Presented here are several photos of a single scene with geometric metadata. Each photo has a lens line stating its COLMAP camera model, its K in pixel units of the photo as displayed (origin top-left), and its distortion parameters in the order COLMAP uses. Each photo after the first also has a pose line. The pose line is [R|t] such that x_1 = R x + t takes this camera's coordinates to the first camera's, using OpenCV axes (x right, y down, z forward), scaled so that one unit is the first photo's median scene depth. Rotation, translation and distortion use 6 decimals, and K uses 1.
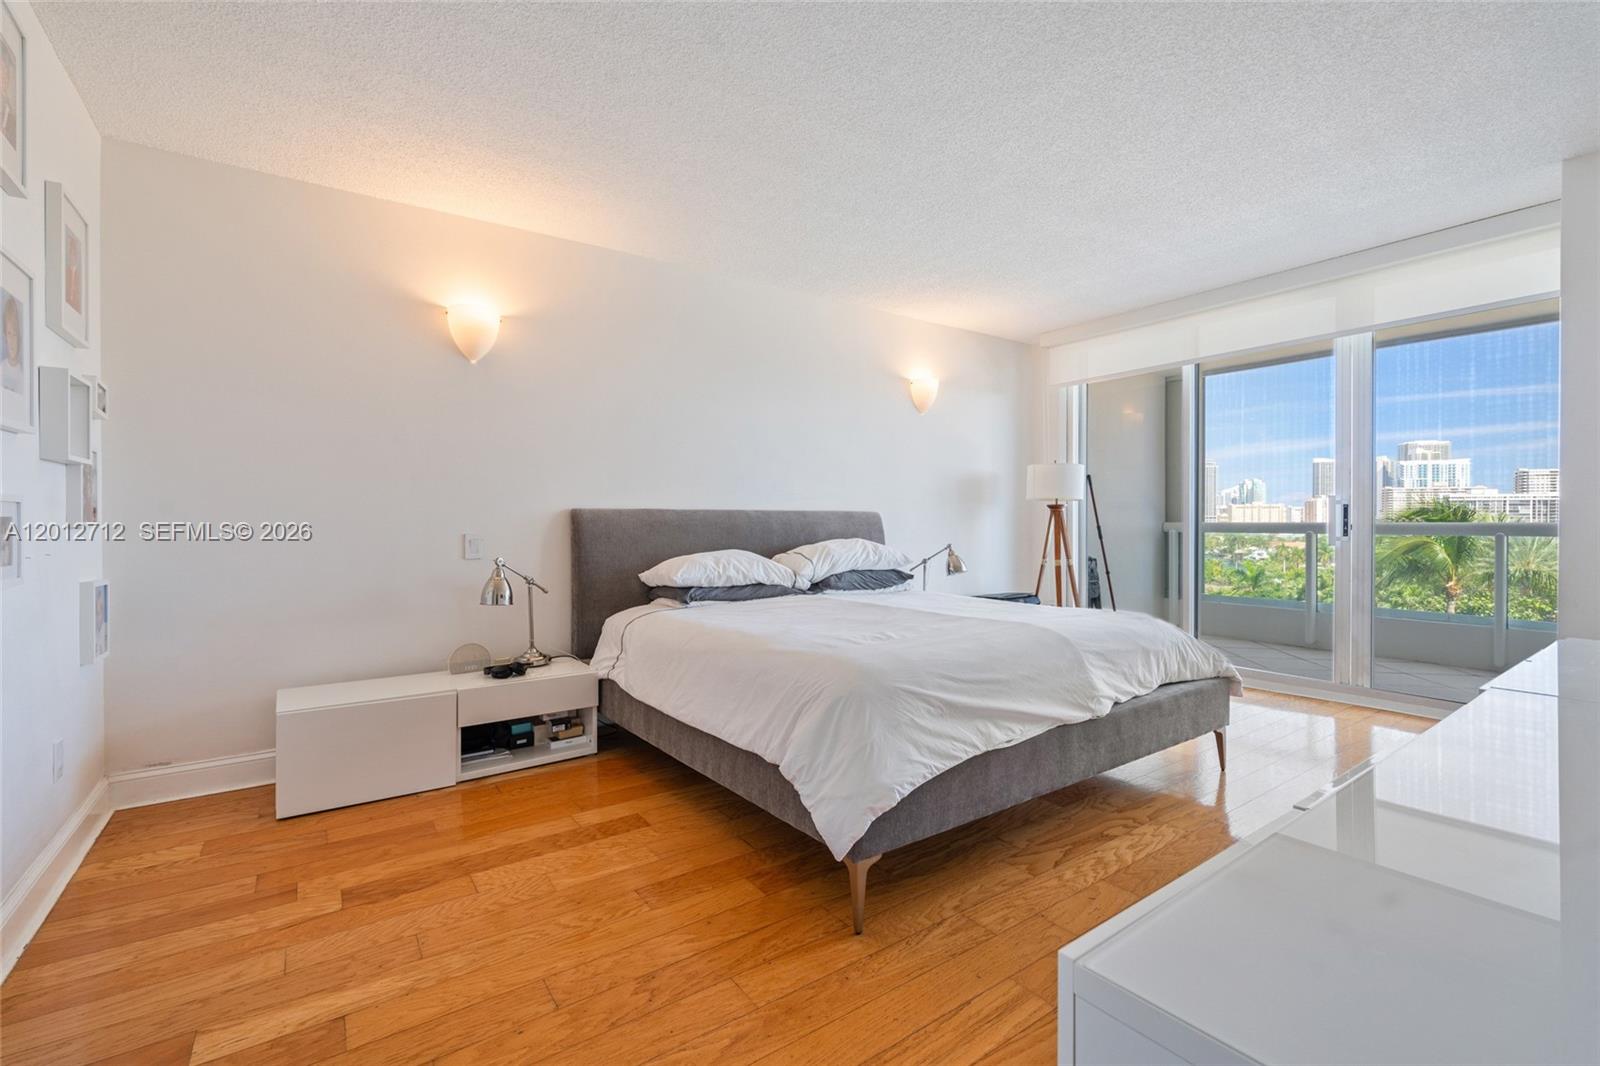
lens RADIAL K [[700.7, 0, 798.3], [0, 700.7, 527.1], [0, 0, 1]] dist [-0.003569, -0.000367]
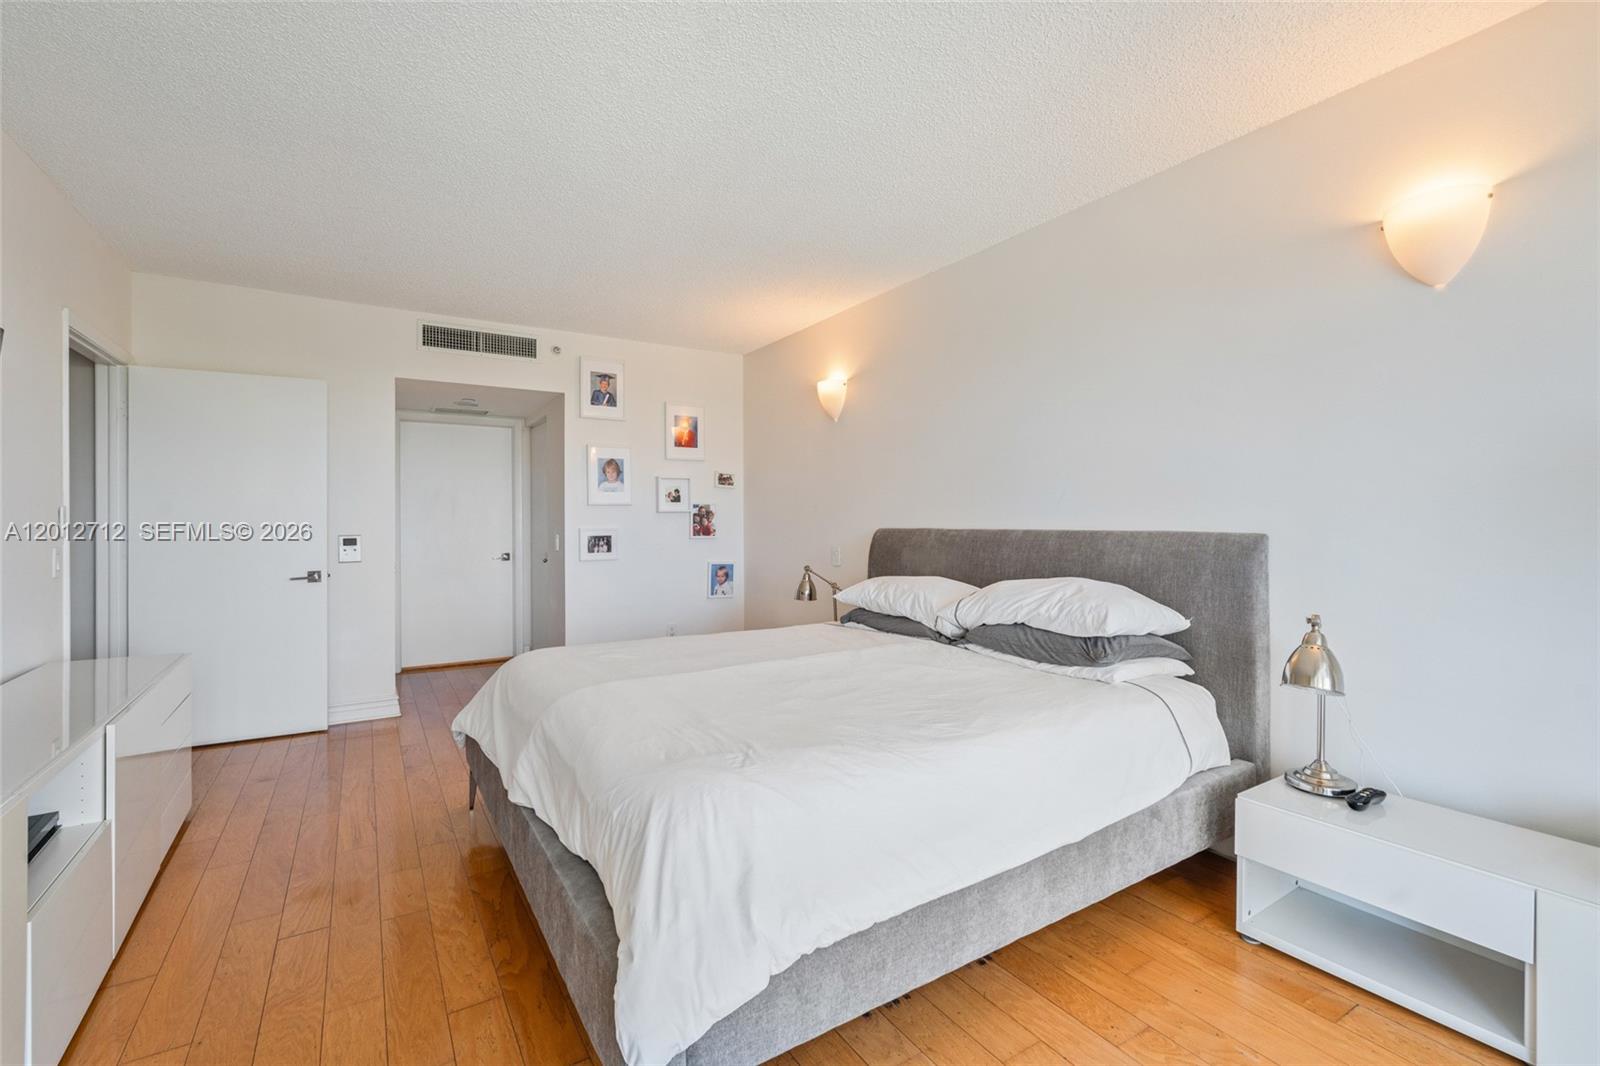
lens RADIAL K [[700.7, 0, 798.3], [0, 700.7, 527.1], [0, 0, 1]] dist [-0.003569, -0.000367]
pose [[-0.067401, 0.006230, -0.997707, 0.764329], [0.003448, 0.999976, 0.006012, -0.032651], [0.997720, -0.003035, -0.067421, 0.887721]]
